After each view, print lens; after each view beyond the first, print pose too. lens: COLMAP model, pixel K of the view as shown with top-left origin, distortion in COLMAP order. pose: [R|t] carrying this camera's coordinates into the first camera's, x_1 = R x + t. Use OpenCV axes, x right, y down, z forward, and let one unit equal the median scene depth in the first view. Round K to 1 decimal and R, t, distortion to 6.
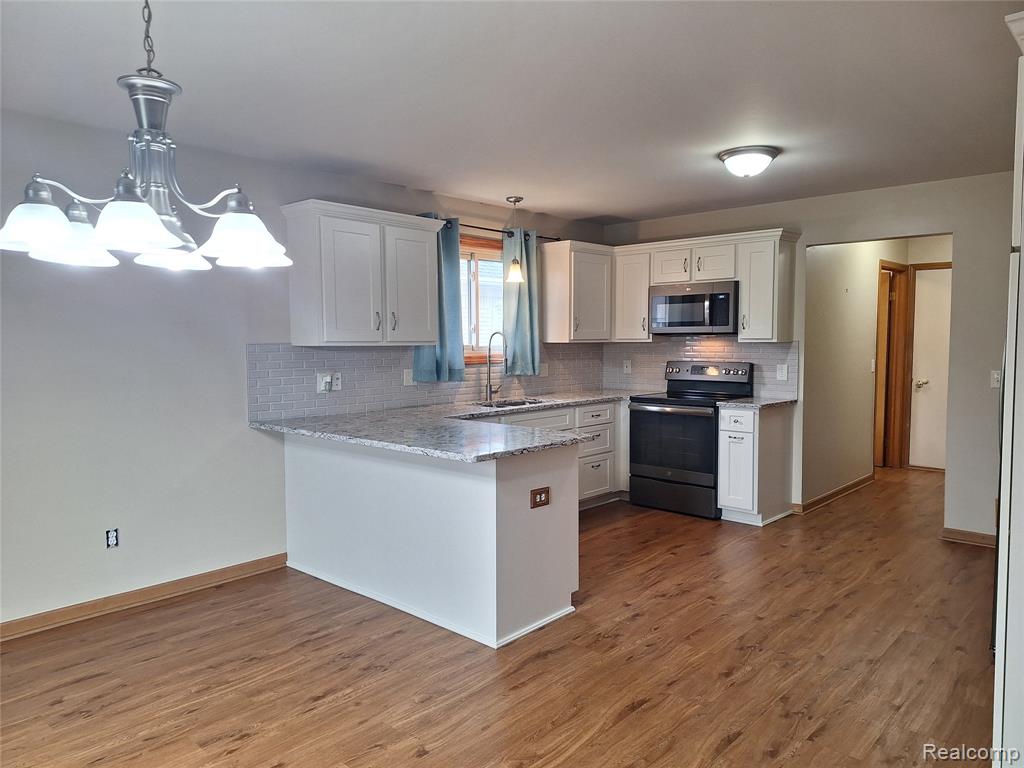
lens RADIAL K [[699.3, 0, 514.1], [0, 699.3, 381.1], [0, 0, 1]] dist [0.103982, -0.140801]
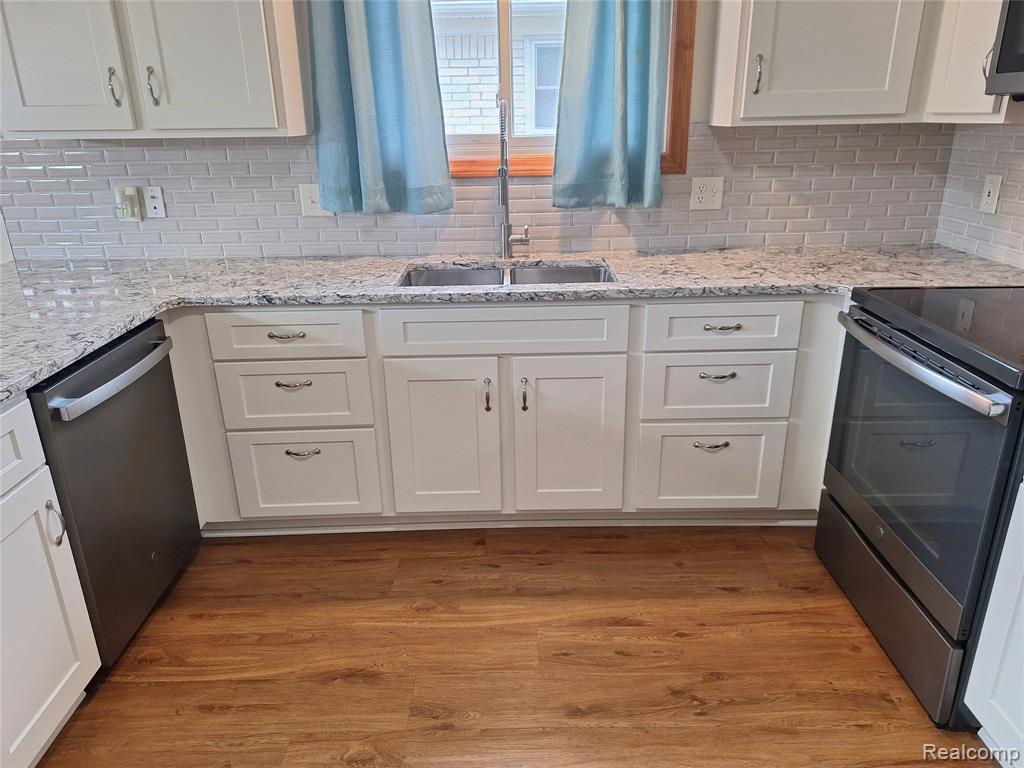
lens RADIAL K [[703.4, 0, 512.0], [0, 703.4, 384.0], [0, 0, 1]] dist [0.098738, -0.124882]
pose [[0.682245, 0.248059, -0.687756, 0.336464], [-0.030528, 0.949529, 0.312191, -0.043382], [0.730486, -0.191995, 0.655384, 0.686437]]
